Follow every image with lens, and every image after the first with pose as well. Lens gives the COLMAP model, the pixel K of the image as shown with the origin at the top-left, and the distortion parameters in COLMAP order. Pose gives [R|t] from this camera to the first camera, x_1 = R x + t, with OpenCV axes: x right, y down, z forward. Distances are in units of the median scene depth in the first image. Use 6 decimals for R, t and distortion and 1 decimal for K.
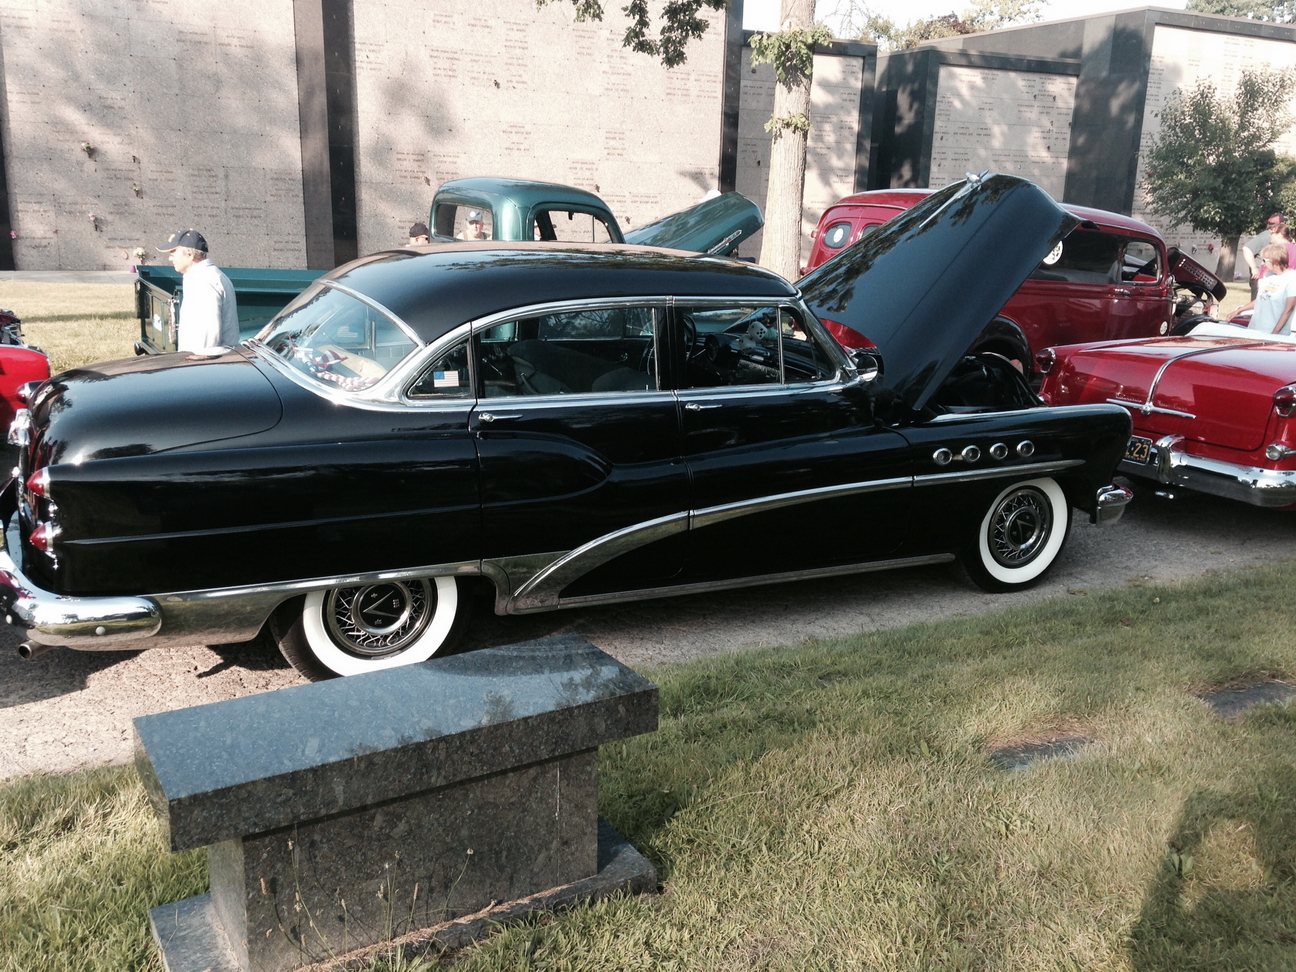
lens RADIAL K [[1223.5, 0, 644.4], [0, 1223.5, 492.6], [0, 0, 1]] dist [0.170547, -0.233044]
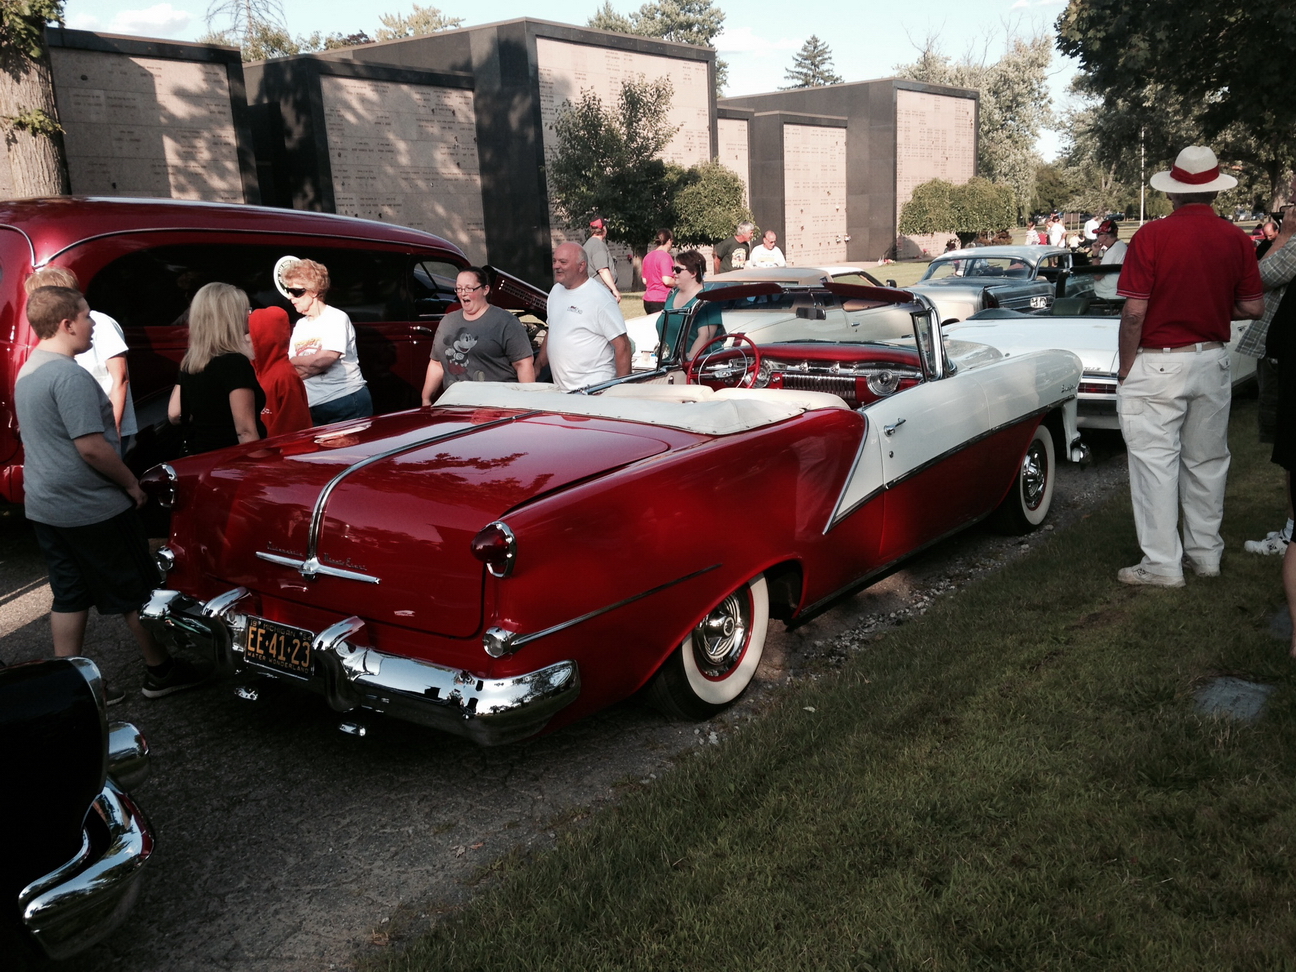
lens RADIAL K [[1223.5, 0, 644.4], [0, 1223.5, 492.6], [0, 0, 1]] dist [0.170547, -0.233044]
pose [[0.913863, -0.142626, 0.380147, 0.059767], [0.149733, 0.988666, 0.010979, -0.014984], [-0.377404, 0.046887, 0.924861, 0.079097]]
